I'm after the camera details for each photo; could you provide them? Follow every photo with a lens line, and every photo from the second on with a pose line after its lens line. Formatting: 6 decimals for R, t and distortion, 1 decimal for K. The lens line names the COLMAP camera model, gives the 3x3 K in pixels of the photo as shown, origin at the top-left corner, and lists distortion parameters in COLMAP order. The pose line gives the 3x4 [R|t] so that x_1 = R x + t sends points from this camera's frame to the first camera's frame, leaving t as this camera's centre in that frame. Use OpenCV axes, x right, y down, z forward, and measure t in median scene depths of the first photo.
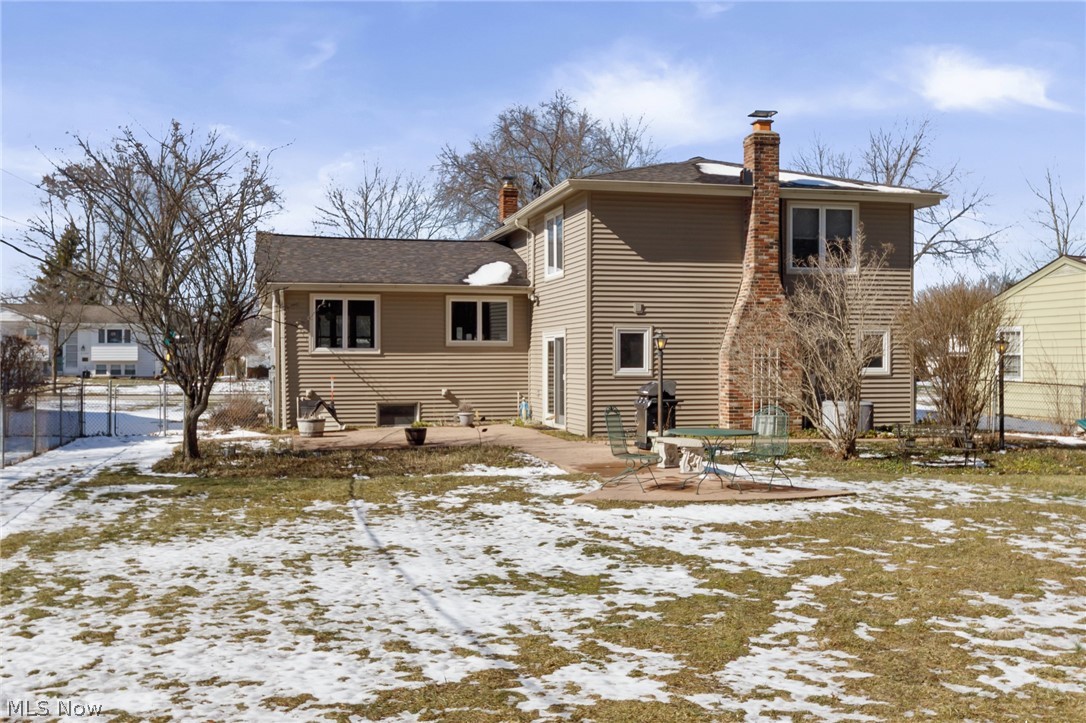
lens RADIAL K [[1203.5, 0, 543.0], [0, 1203.5, 361.5], [0, 0, 1]] dist [-0.019484, -0.006631]
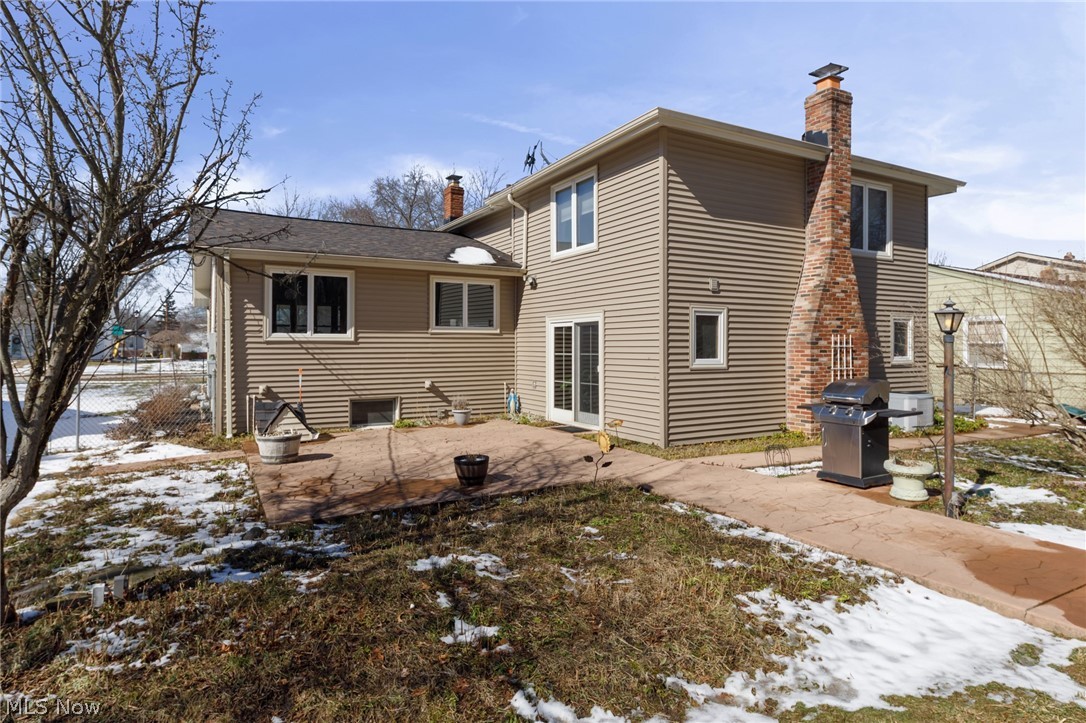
lens RADIAL K [[622.6, 0, 541.3], [0, 622.6, 341.9], [0, 0, 1]] dist [0.003751, 0.000037]
pose [[0.960984, 0.002521, 0.276592, -0.138028], [-0.000098, 0.999962, -0.008772, -0.001923], [-0.276604, 0.008403, 0.960947, 0.577946]]
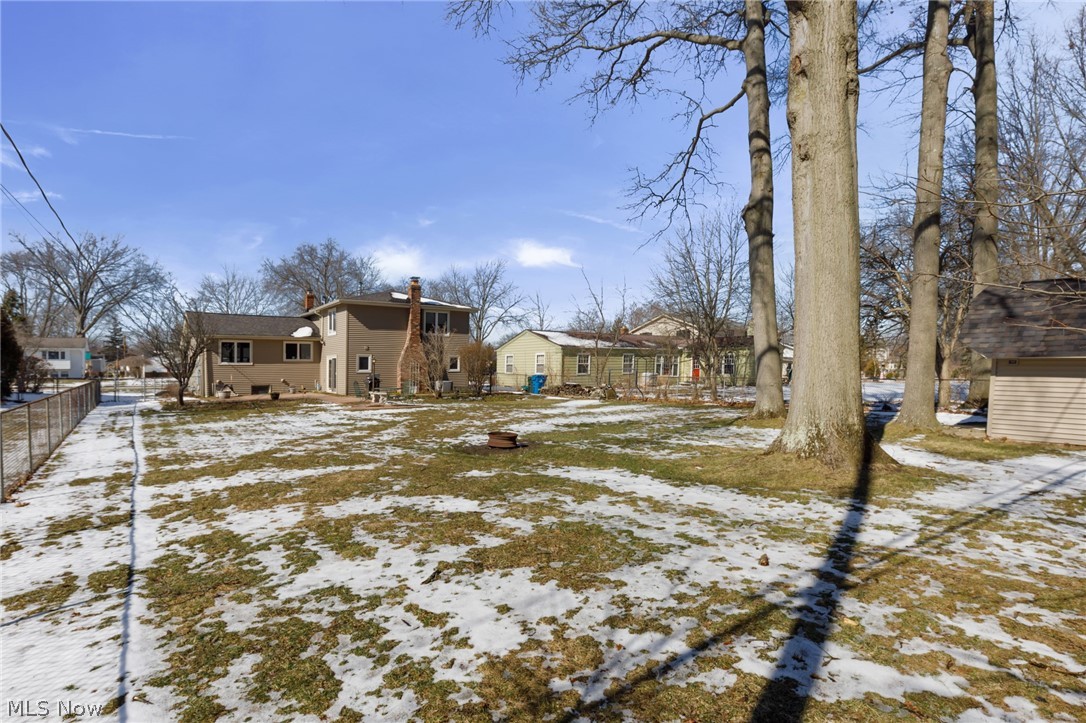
lens RADIAL K [[612.1, 0, 601.3], [0, 612.1, 346.3], [0, 0, 1]] dist [0.000717, -0.000823]
pose [[0.905349, 0.009070, 0.424572, -0.024922], [0.005633, 0.999427, -0.033363, 0.001554], [-0.424632, 0.032596, 0.904779, -0.432902]]
